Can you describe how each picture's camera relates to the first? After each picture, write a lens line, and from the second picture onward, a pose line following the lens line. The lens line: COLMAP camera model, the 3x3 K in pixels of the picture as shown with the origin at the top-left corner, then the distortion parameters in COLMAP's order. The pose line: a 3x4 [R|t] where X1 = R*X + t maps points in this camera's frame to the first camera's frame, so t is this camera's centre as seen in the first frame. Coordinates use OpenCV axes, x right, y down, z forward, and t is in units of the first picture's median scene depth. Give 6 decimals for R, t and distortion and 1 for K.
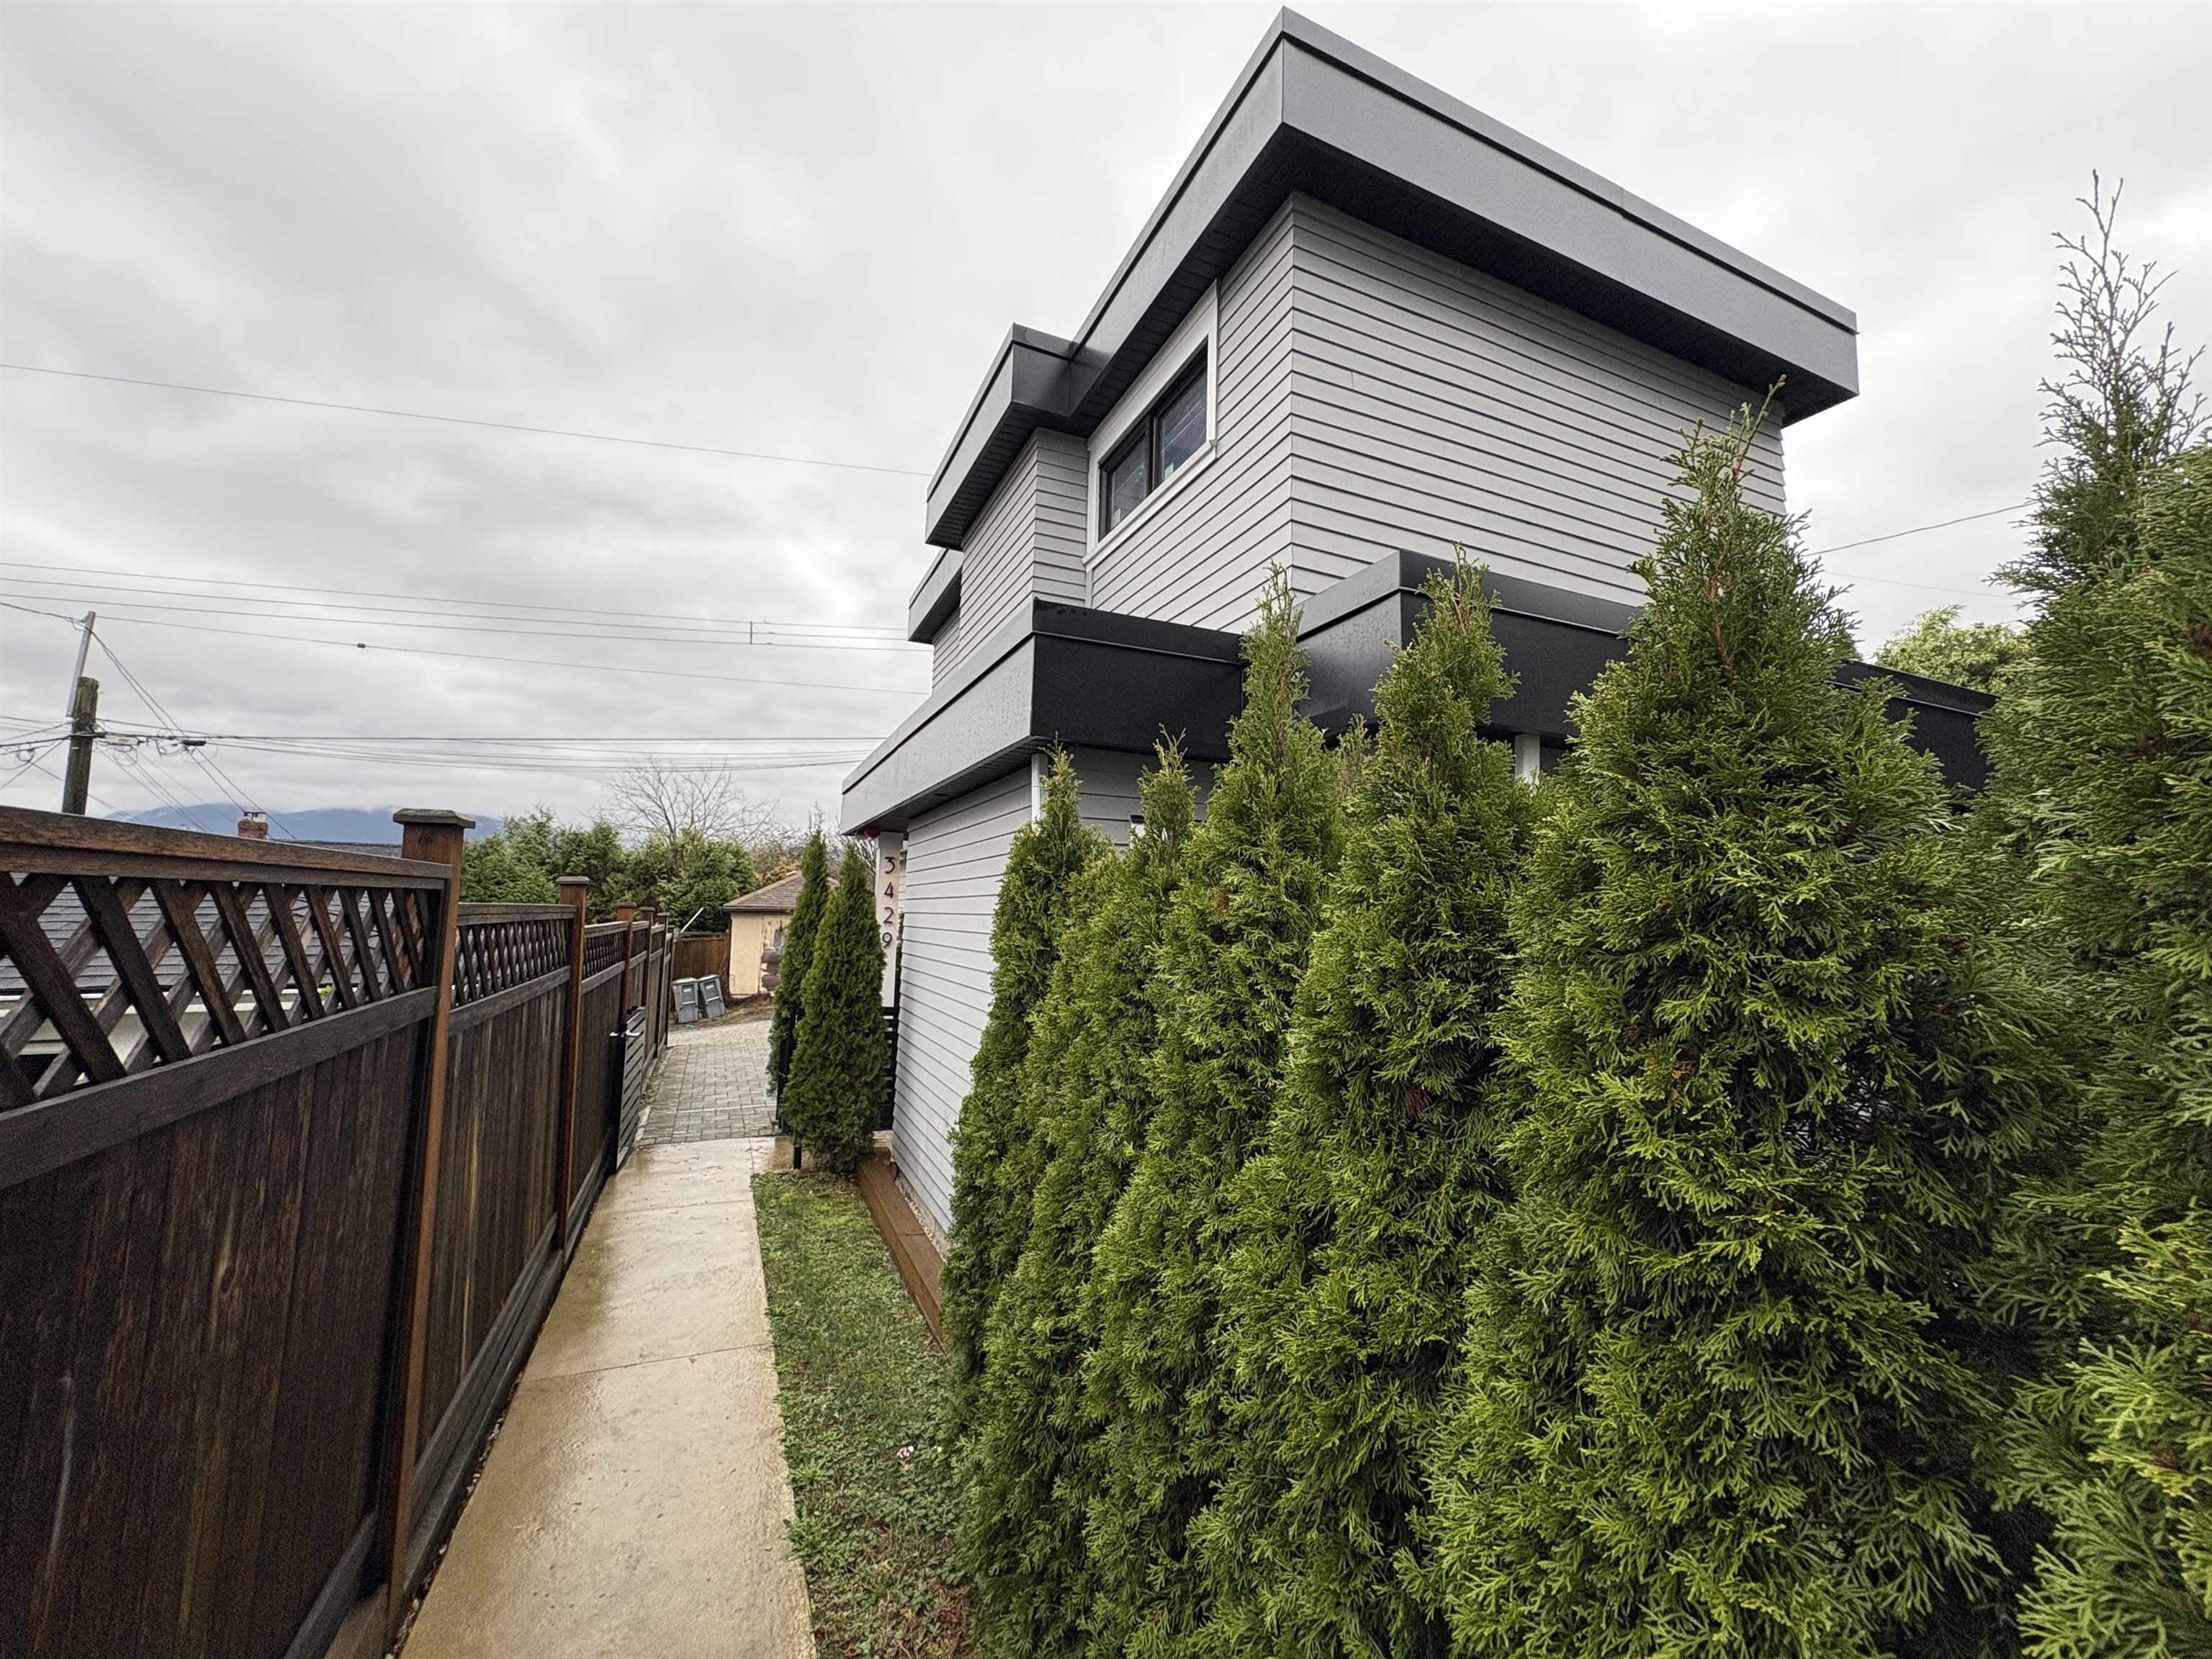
lens RADIAL K [[875.2, 0, 1110.3], [0, 875.2, 835.6], [0, 0, 1]] dist [0.000336, 0.000193]
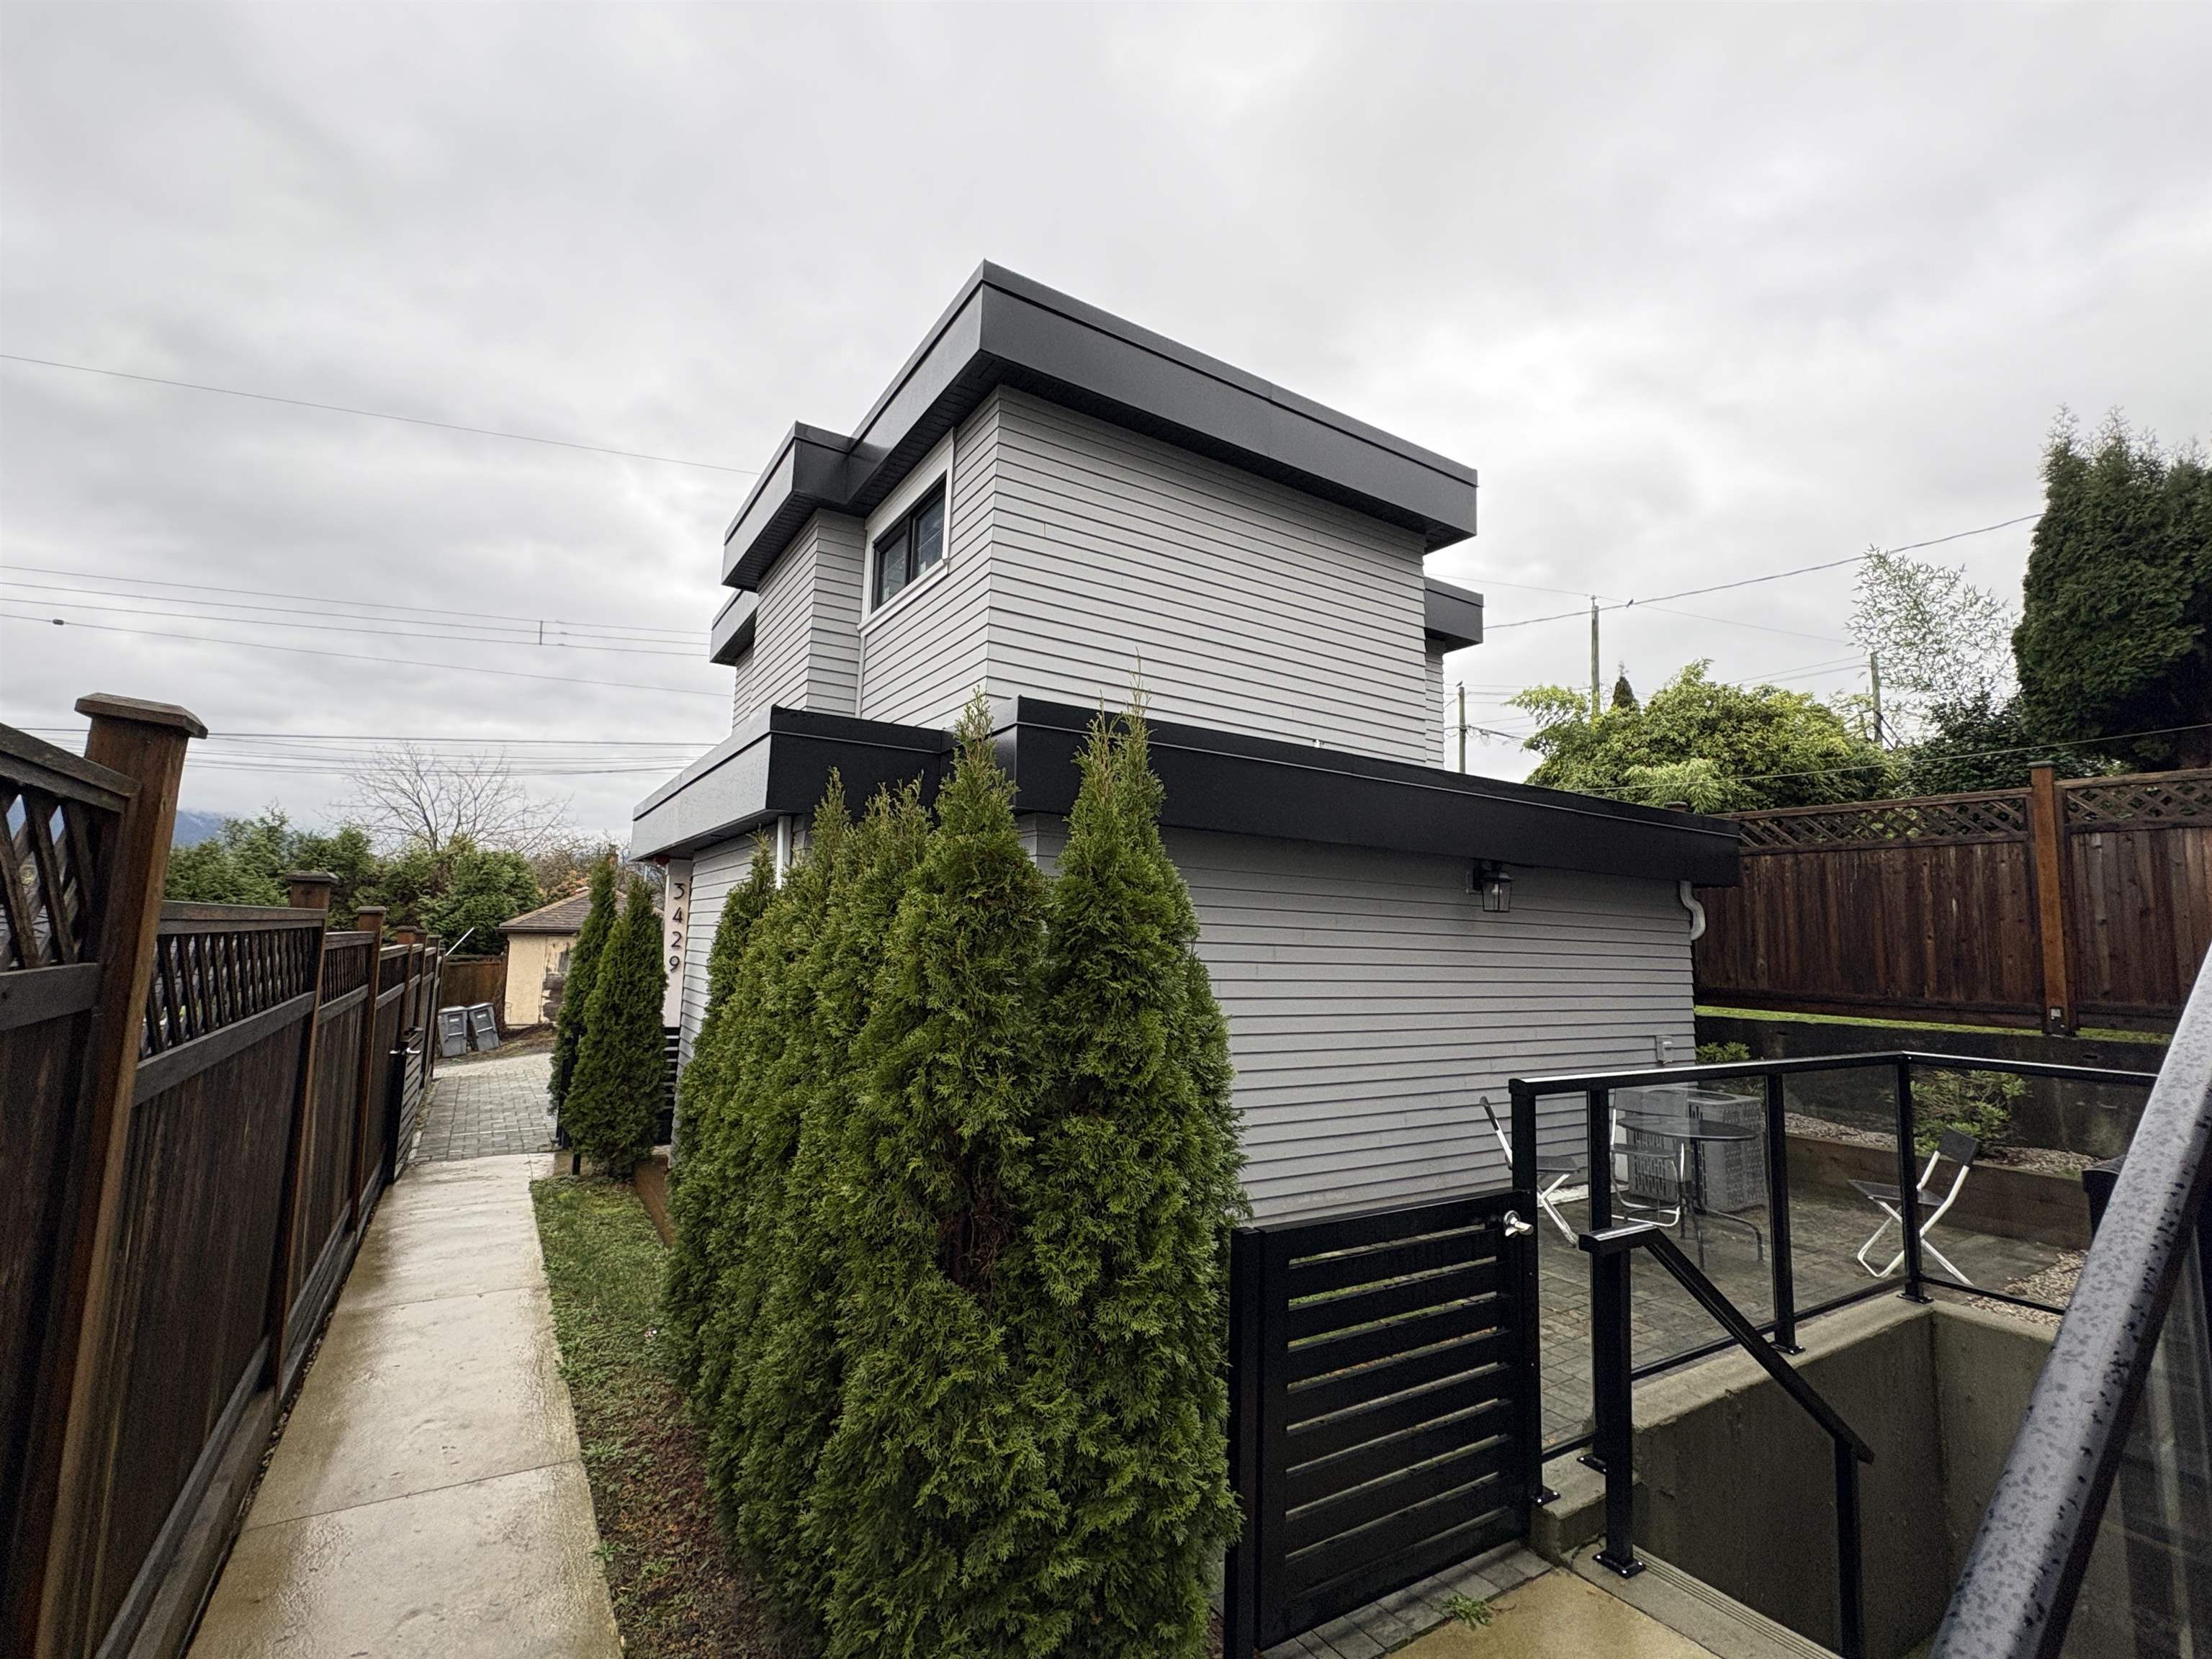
lens RADIAL K [[977.3, 0, 1101.0], [0, 977.3, 836.2], [0, 0, 1]] dist [0.000480, -0.000405]
pose [[0.990494, 0.019111, 0.136223, 0.110124], [-0.017419, 0.999756, -0.013601, -0.031426], [-0.136450, 0.011098, 0.990585, -0.283268]]
